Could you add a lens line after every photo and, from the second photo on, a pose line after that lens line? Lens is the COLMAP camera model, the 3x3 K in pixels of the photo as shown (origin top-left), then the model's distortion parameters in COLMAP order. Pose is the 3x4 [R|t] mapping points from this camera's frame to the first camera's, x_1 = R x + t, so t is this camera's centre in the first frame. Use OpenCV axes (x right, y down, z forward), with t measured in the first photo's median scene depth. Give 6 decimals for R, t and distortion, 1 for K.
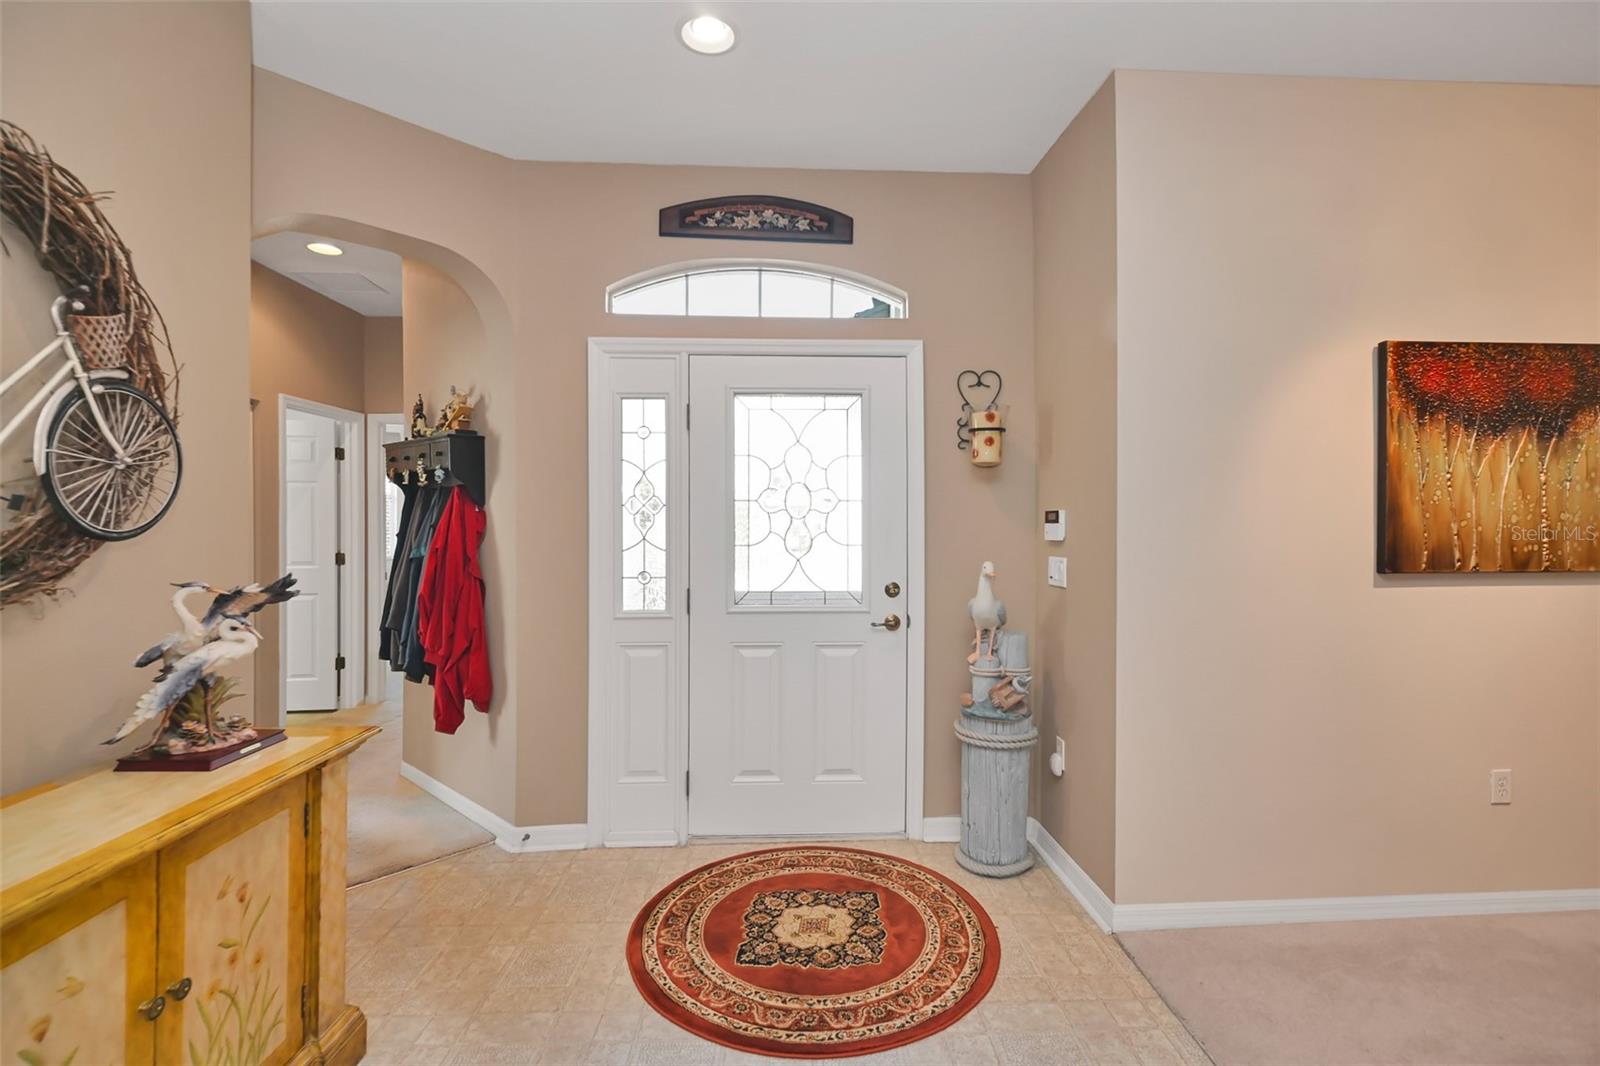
lens RADIAL K [[748.4, 0, 821.9], [0, 748.4, 540.0], [0, 0, 1]] dist [-0.000329, -0.005376]
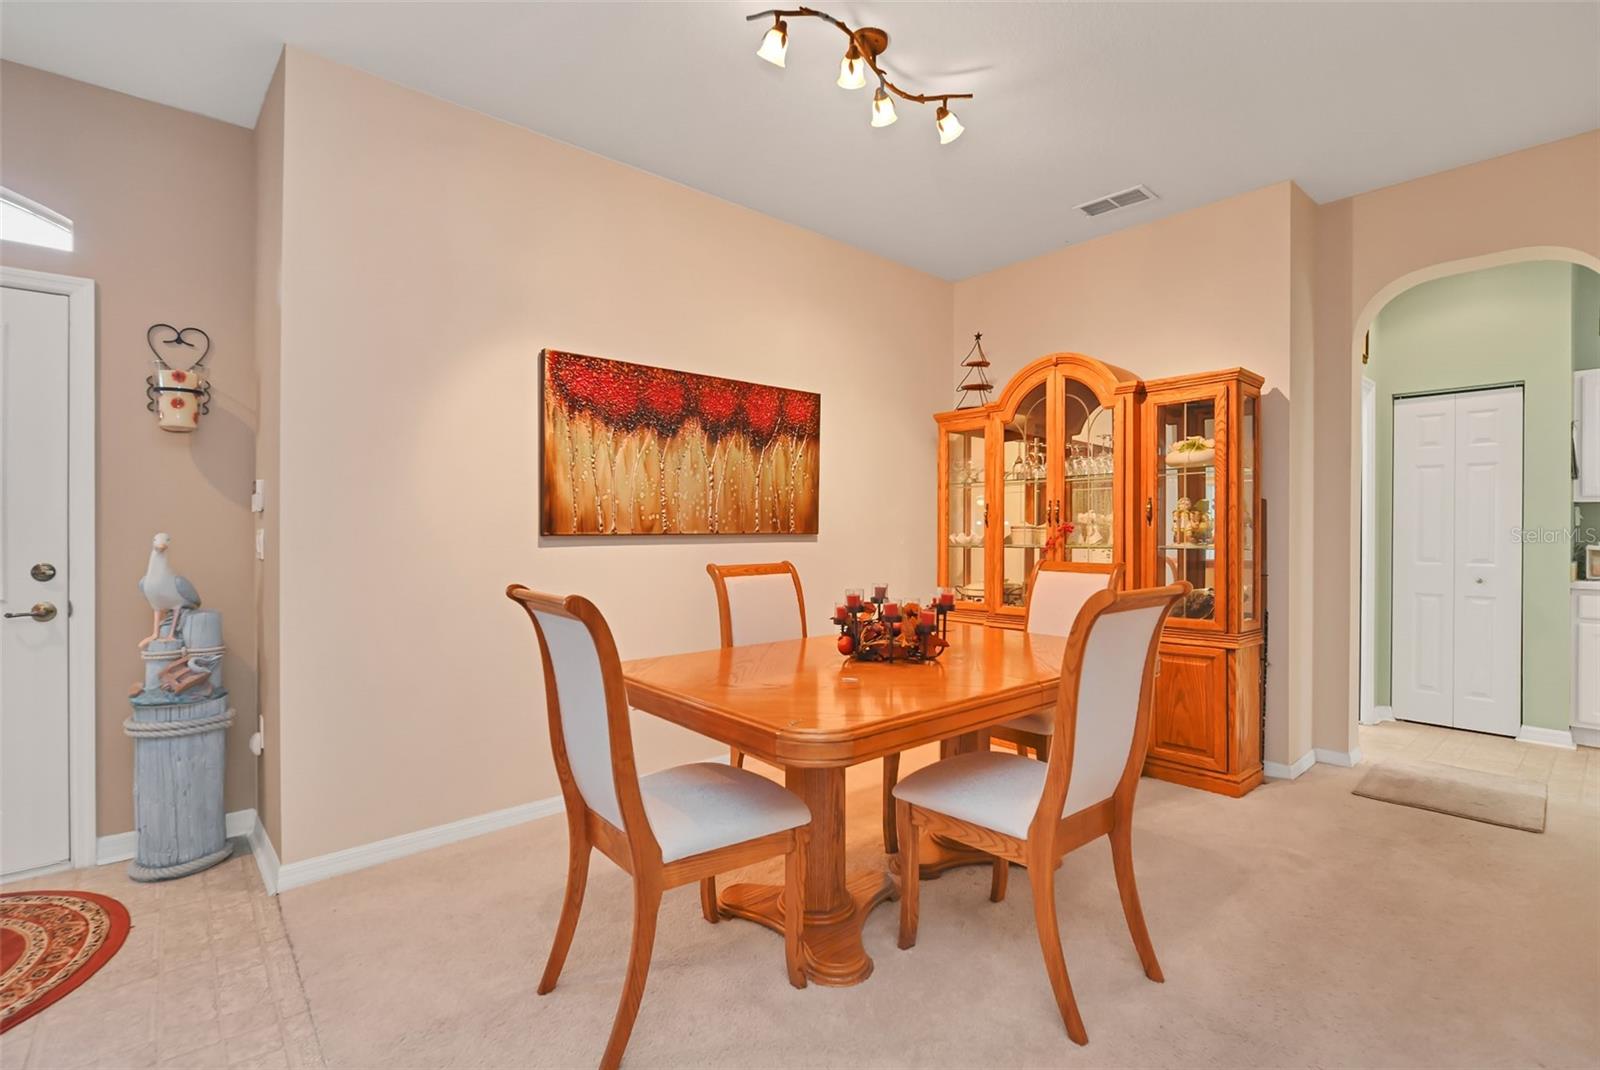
lens RADIAL K [[748.4, 0, 821.9], [0, 748.4, 542.0], [0, 0, 1]] dist [-0.000329, -0.005376]
pose [[0.772435, -0.009493, 0.635023, 0.283037], [0.015316, 0.999876, -0.003683, 0.058295], [-0.634909, 0.012571, 0.772485, -0.218129]]
